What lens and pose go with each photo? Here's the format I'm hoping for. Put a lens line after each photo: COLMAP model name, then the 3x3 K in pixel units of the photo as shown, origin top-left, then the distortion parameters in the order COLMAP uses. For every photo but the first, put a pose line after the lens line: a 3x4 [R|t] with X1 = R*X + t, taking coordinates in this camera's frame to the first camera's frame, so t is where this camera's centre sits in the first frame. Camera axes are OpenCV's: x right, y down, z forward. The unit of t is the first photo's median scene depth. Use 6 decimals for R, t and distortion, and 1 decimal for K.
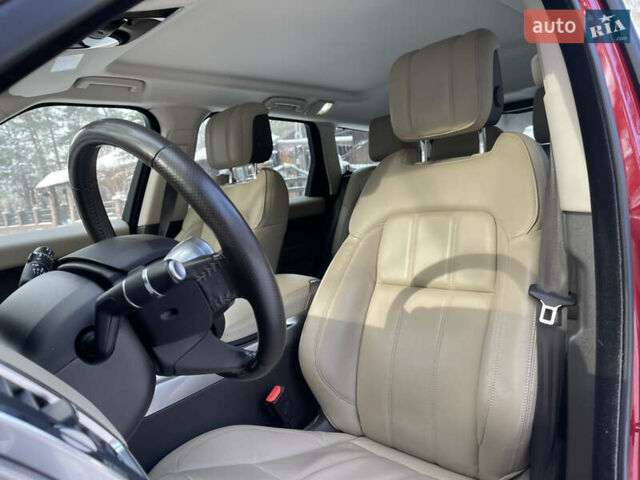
lens RADIAL K [[502.1, 0, 320.0], [0, 502.1, 240.0], [0, 0, 1]] dist [0.052447, -0.123489]
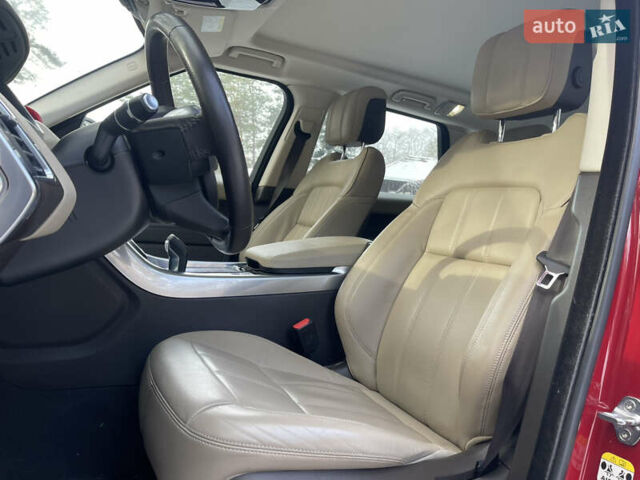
lens RADIAL K [[502.1, 0, 320.0], [0, 502.1, 240.0], [0, 0, 1]] dist [0.052447, -0.123489]
pose [[0.925379, 0.198526, -0.322896, 0.244716], [-0.217165, 0.975879, -0.022369, 0.134149], [0.310667, 0.090822, 0.946170, -0.035027]]
